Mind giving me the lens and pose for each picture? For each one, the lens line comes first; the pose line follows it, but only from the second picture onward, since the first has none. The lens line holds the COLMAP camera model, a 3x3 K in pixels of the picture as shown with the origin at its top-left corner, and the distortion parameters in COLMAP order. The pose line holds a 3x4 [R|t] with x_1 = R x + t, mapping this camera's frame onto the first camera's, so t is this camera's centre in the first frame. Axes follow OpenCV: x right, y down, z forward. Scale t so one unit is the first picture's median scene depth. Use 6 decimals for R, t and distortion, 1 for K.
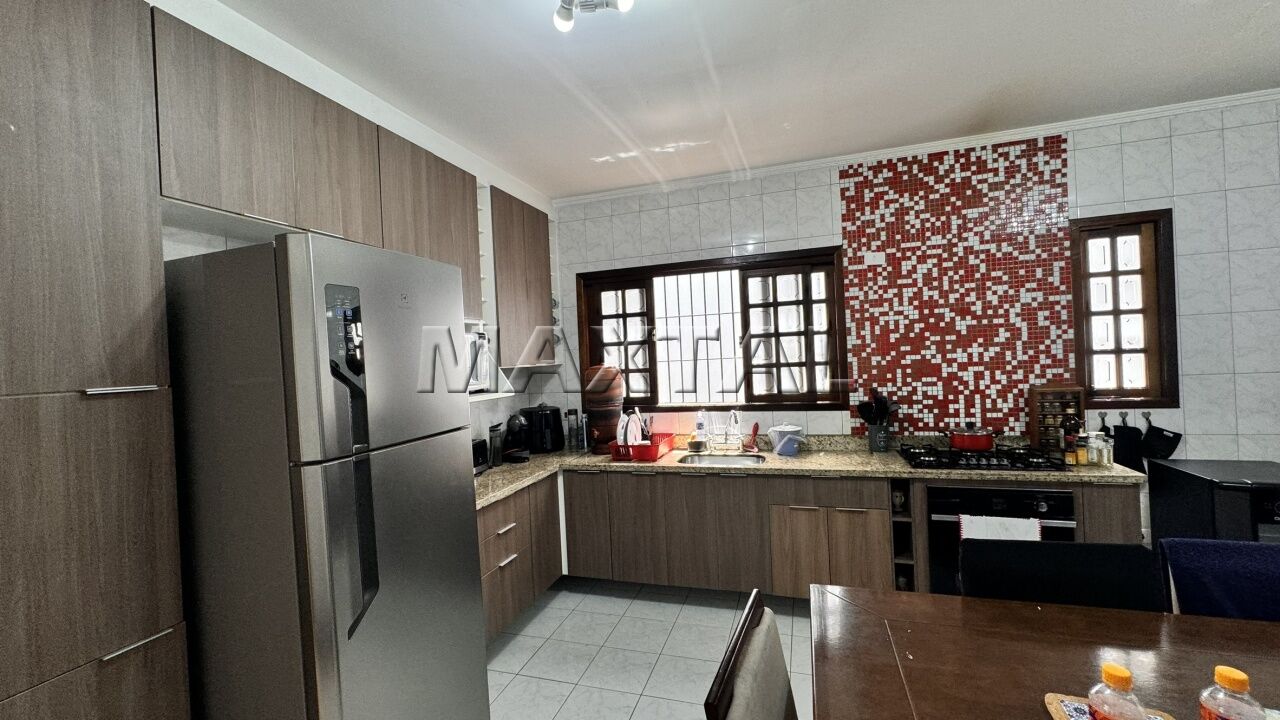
lens RADIAL K [[509.3, 0, 646.1], [0, 509.3, 358.3], [0, 0, 1]] dist [-0.002603, 0.000452]
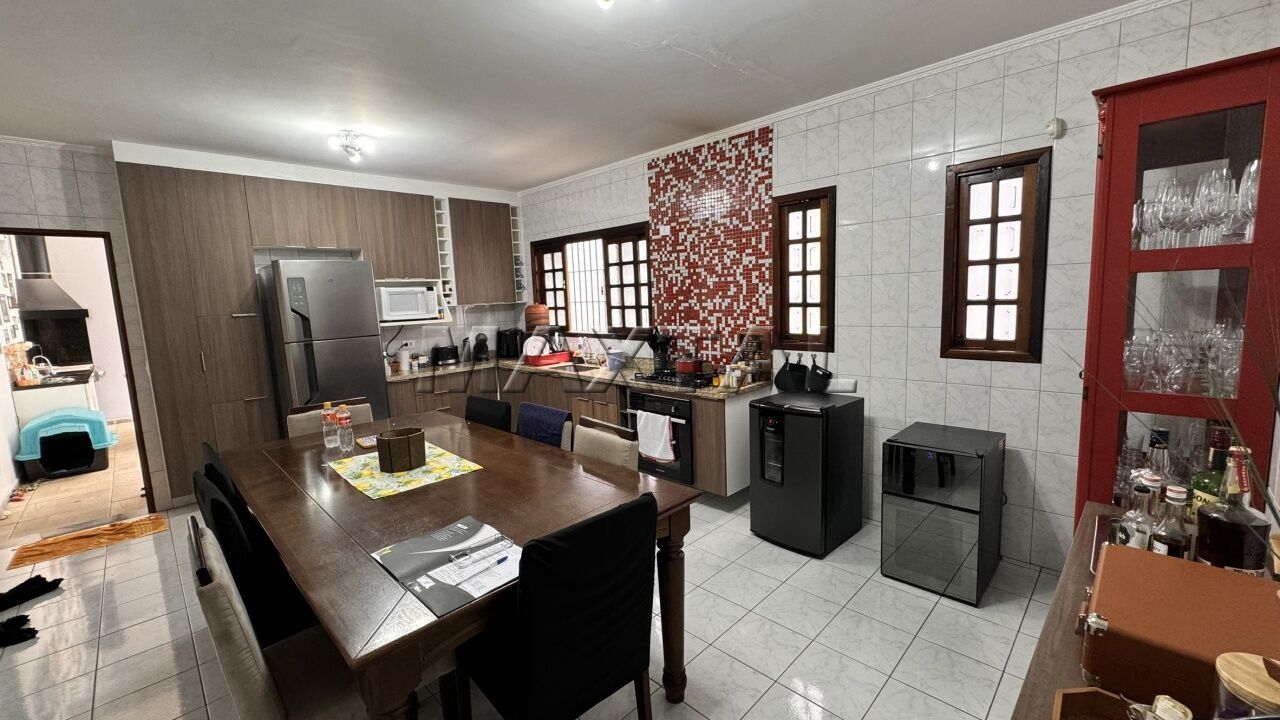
lens RADIAL K [[509.3, 0, 642.6], [0, 509.3, 359.5], [0, 0, 1]] dist [-0.002603, 0.000452]
pose [[0.892403, 0.070957, -0.445625, 1.079754], [-0.004807, 0.988998, 0.147854, -0.060209], [0.451213, -0.129803, 0.882926, -0.281026]]
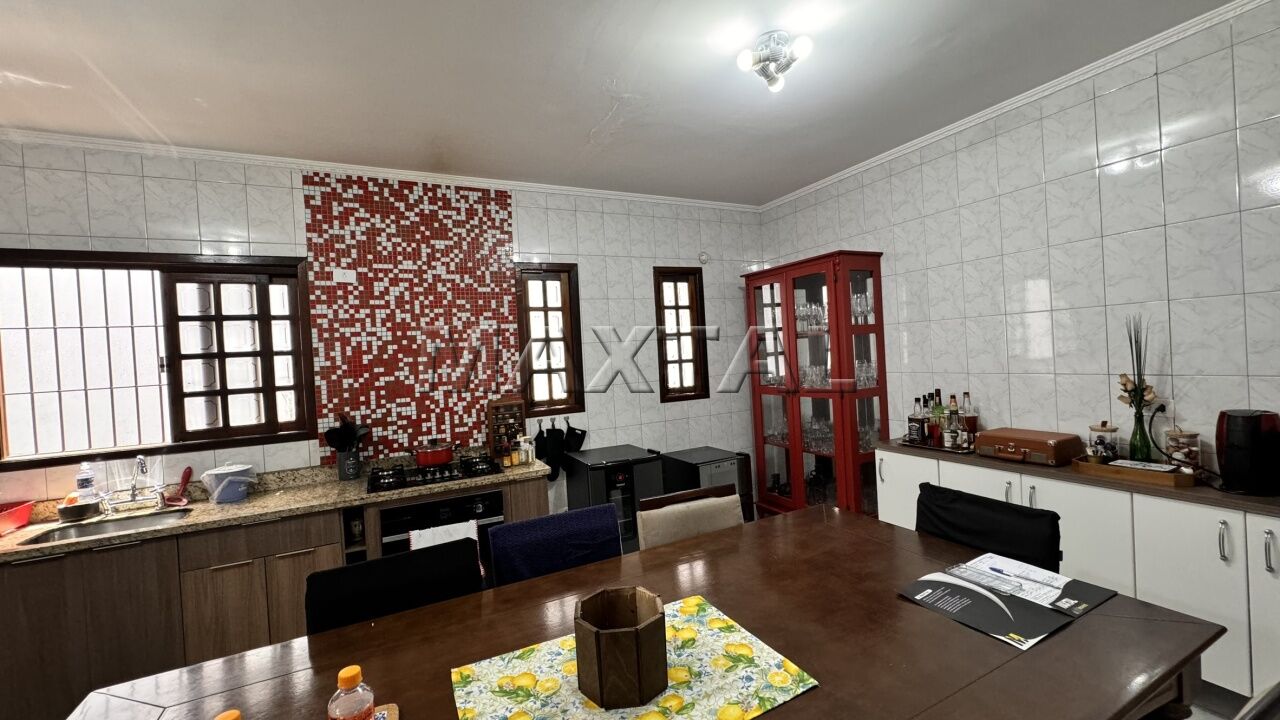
lens RADIAL K [[509.3, 0, 636.5], [0, 509.3, 360.6], [0, 0, 1]] dist [-0.002603, 0.000452]
pose [[0.710453, -0.001053, 0.703743, 0.176318], [0.023749, 0.999465, -0.022480, -0.003950], [-0.703343, 0.032684, 0.710098, -0.056654]]
